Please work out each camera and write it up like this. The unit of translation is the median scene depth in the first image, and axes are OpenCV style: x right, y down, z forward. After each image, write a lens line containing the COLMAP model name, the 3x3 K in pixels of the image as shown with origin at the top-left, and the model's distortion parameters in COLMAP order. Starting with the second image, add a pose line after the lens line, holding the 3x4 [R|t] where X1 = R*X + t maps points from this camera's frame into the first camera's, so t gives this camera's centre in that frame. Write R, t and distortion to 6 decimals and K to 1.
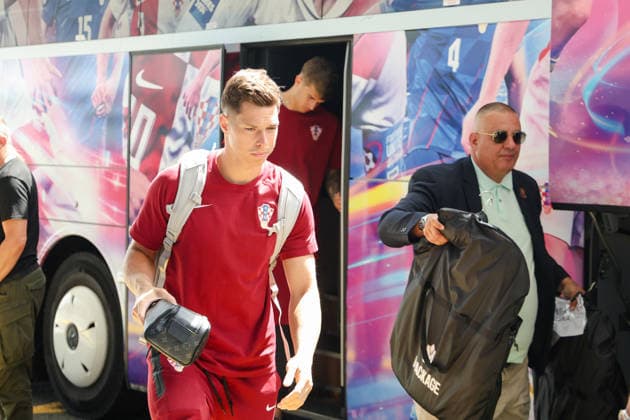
lens RADIAL K [[1583.5, 0, 313.0], [0, 1583.5, 169.2], [0, 0, 1]] dist [0.323570, -0.434996]
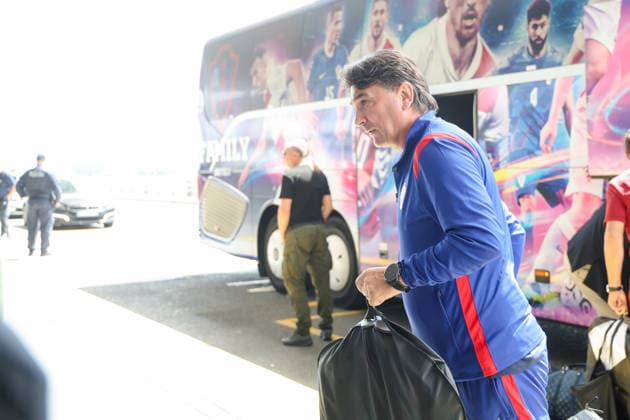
lens RADIAL K [[981.3, 0, 362.6], [0, 981.3, 168.3], [0, 0, 1]] dist [0.071894, -0.070926]
pose [[0.993728, -0.040738, -0.104136, 0.007733], [0.039692, 0.999139, -0.012097, 0.013751], [0.104539, 0.007888, 0.994489, -0.121446]]
